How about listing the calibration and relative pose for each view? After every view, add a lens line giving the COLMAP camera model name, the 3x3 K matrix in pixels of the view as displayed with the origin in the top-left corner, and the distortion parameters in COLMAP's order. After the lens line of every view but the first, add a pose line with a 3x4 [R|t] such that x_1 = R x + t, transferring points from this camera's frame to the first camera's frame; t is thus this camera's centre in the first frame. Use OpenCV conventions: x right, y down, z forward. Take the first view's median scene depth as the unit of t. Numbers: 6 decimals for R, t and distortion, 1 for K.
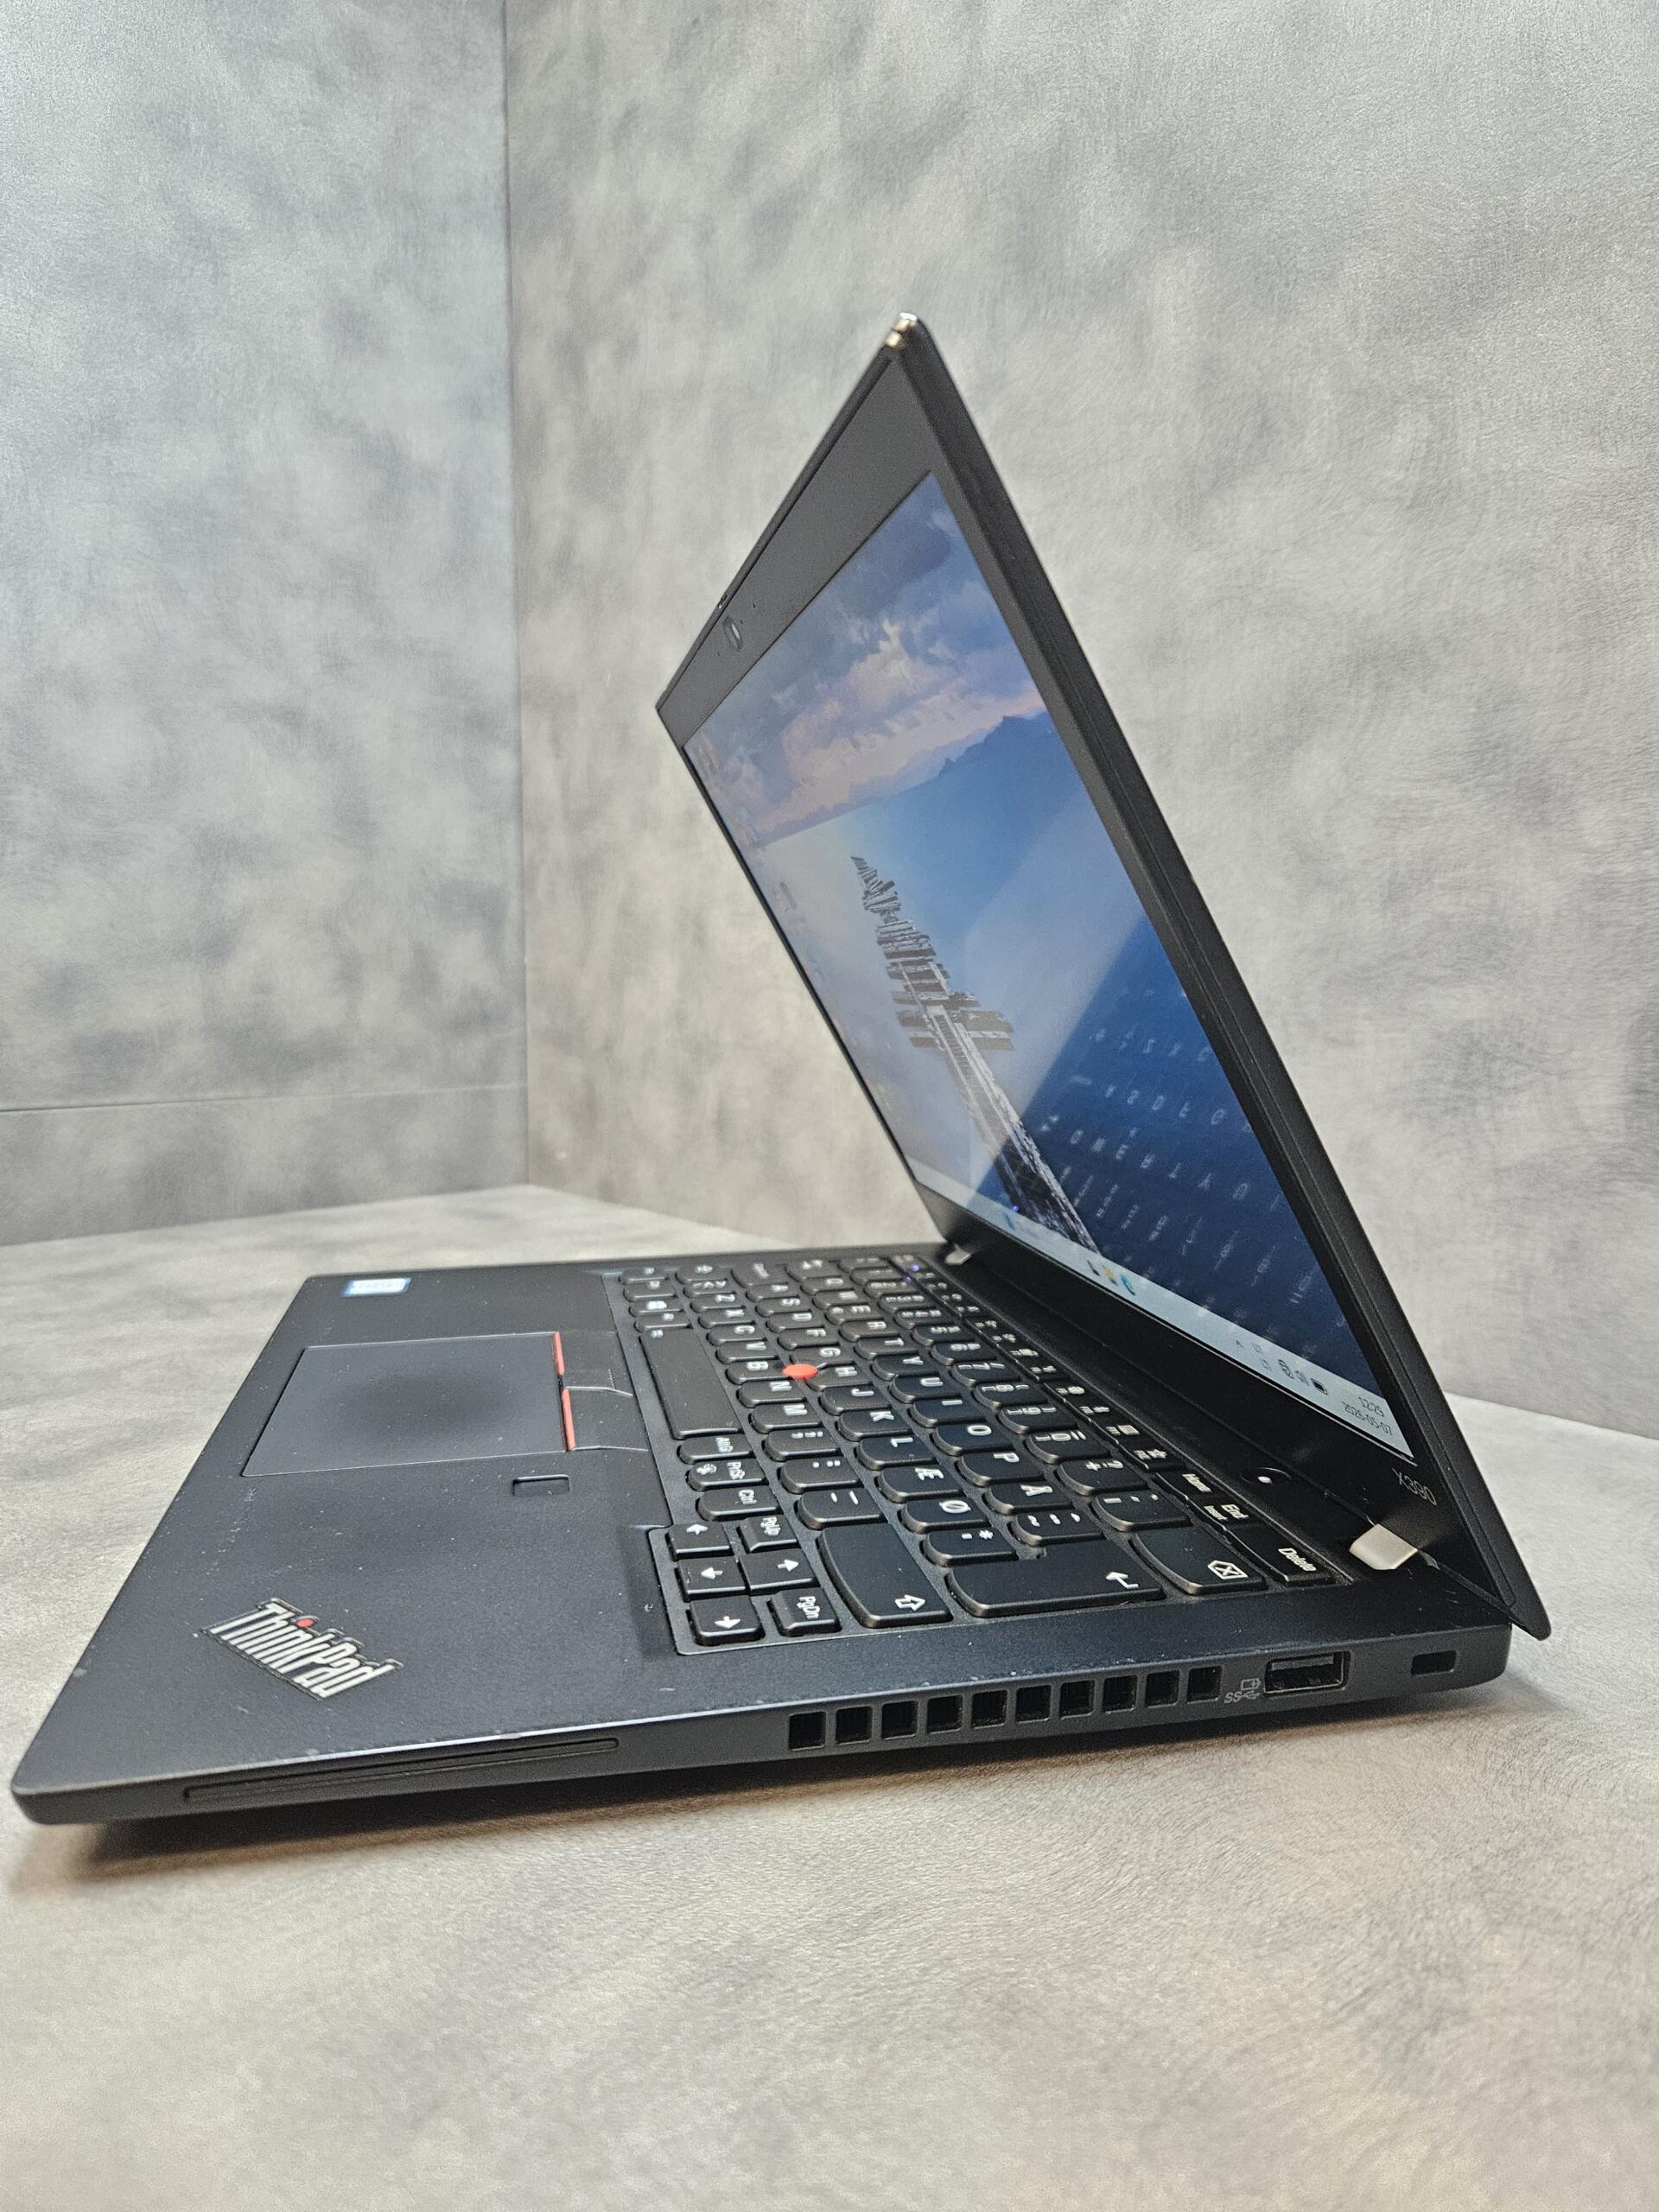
lens RADIAL K [[1527.9, 0, 841.8], [0, 1527.9, 1090.0], [0, 0, 1]] dist [0.042853, -0.057156]
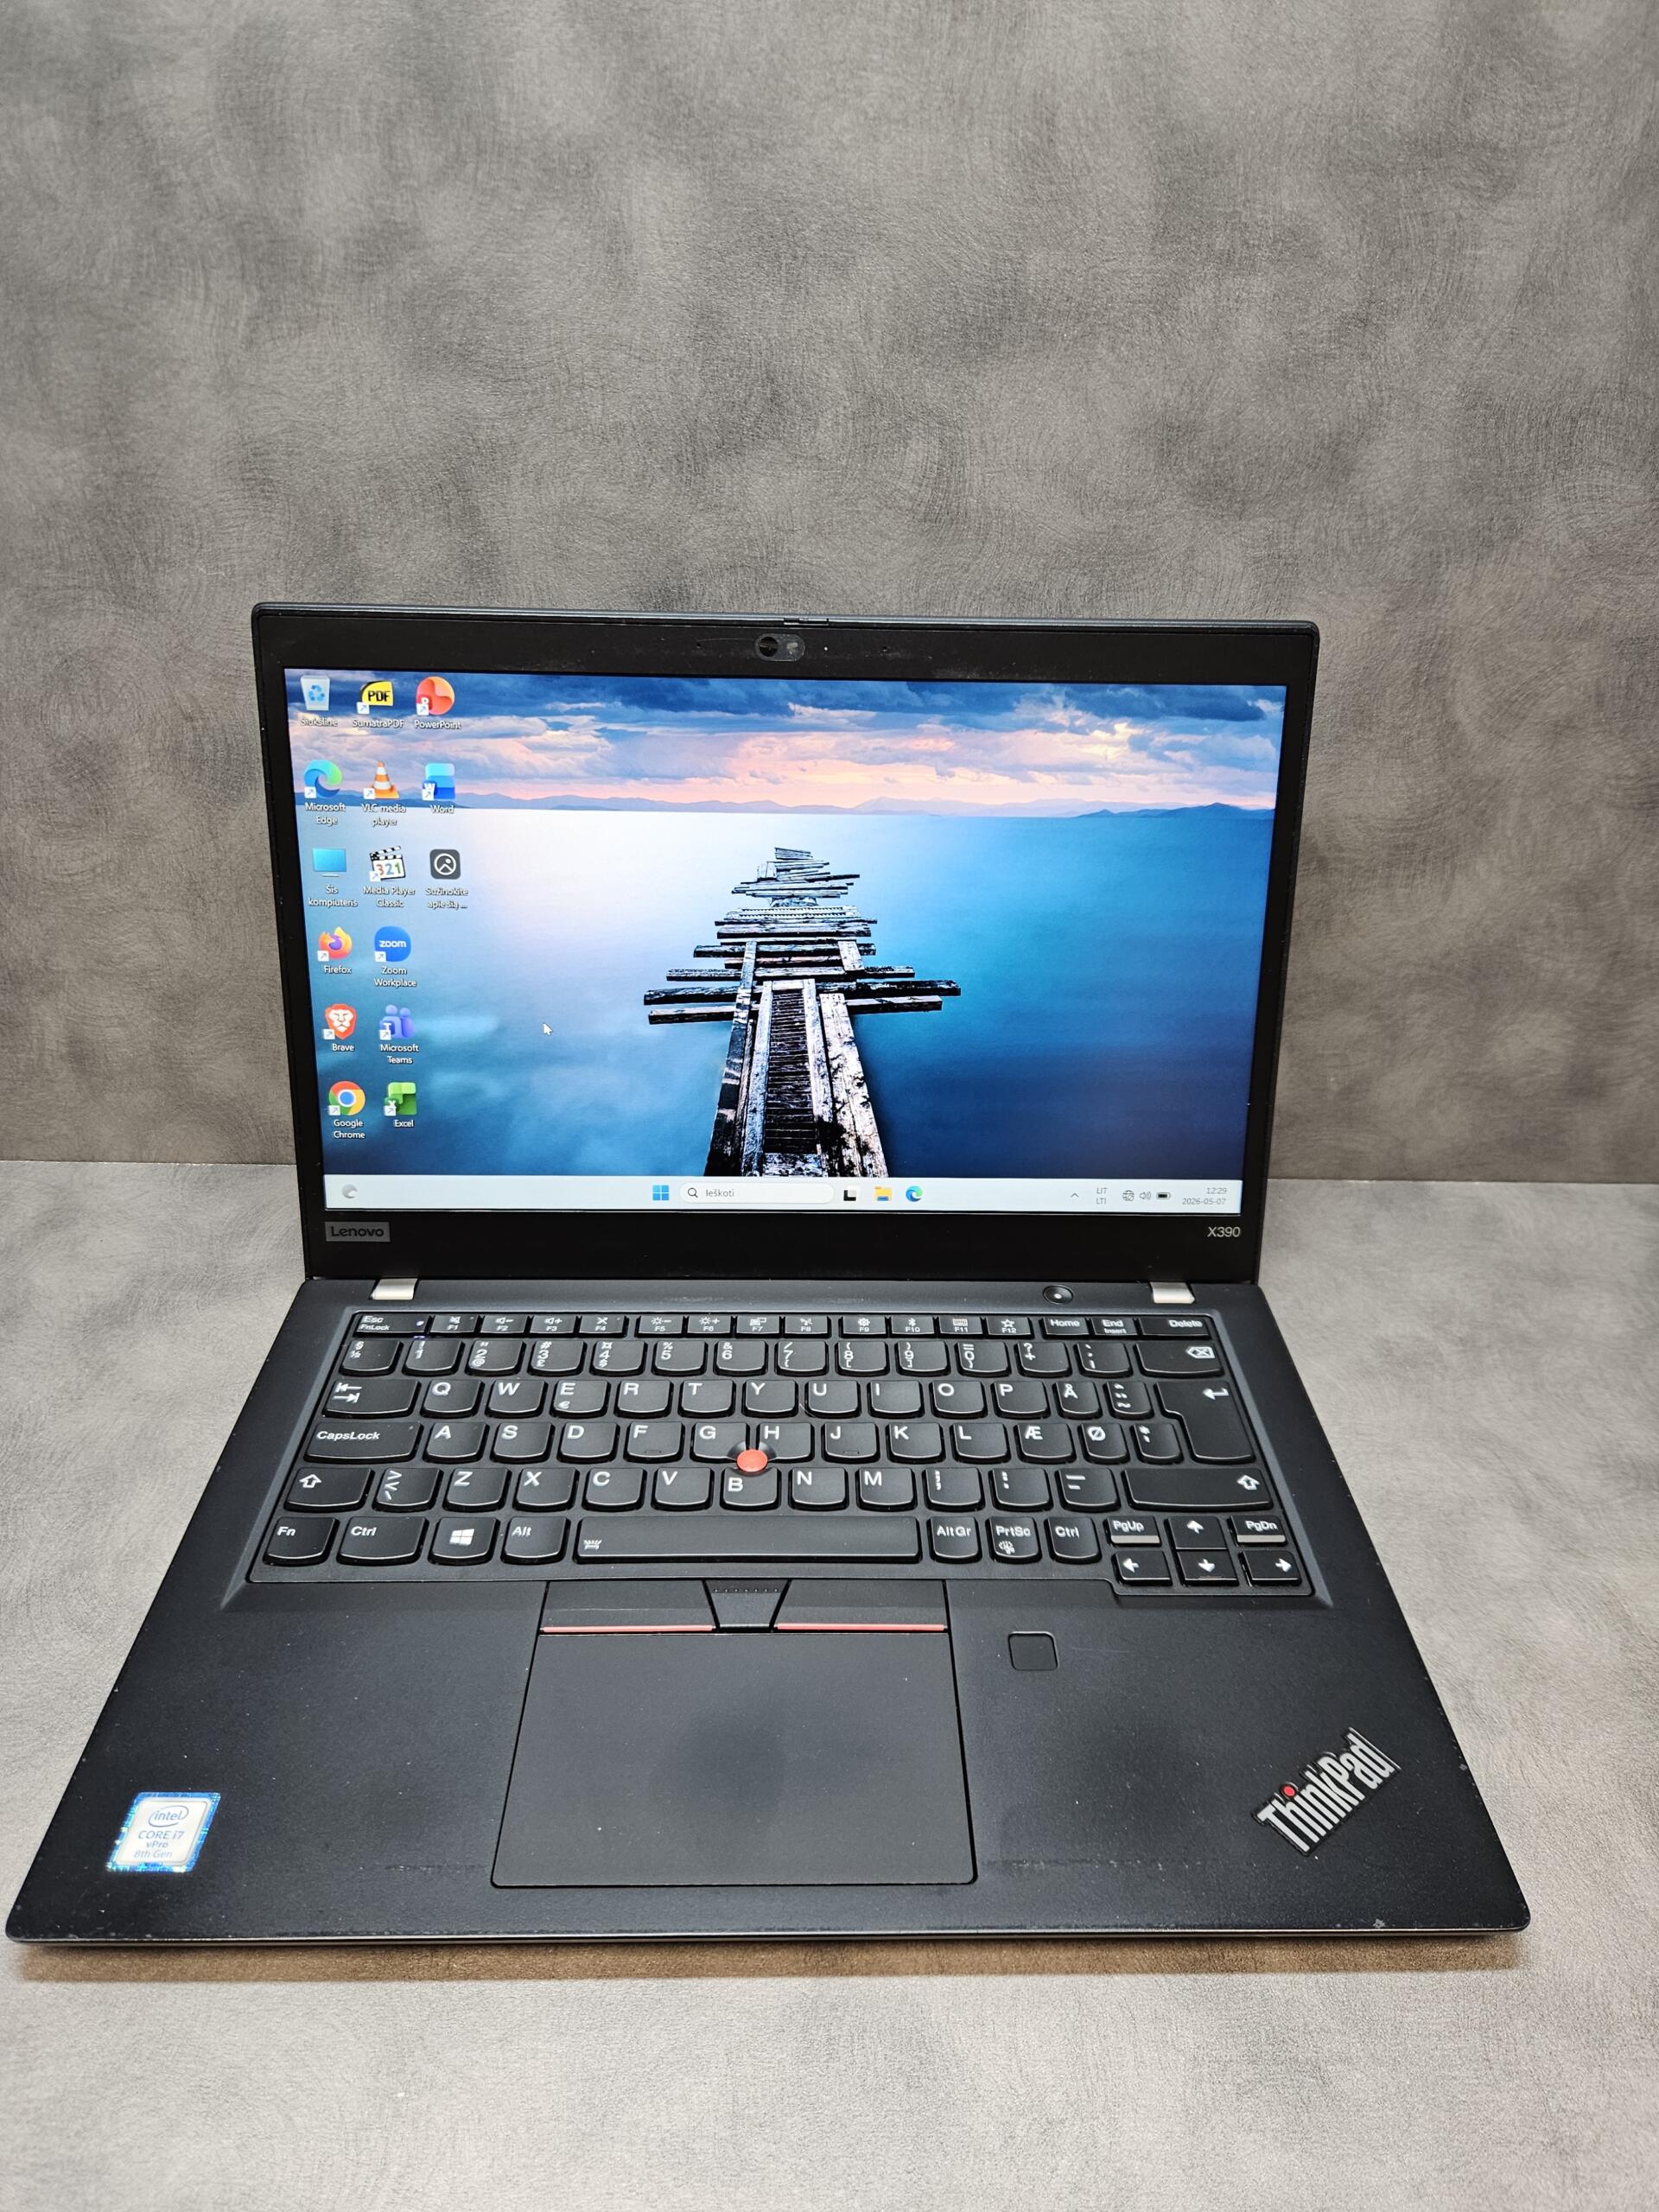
lens RADIAL K [[1527.9, 0, 841.8], [0, 1527.9, 1090.0], [0, 0, 1]] dist [0.042853, -0.057156]
pose [[0.662405, -0.358707, 0.657685, -0.580111], [0.042824, 0.894608, 0.444795, -0.512591], [-0.747921, -0.266469, 0.607954, 0.234413]]
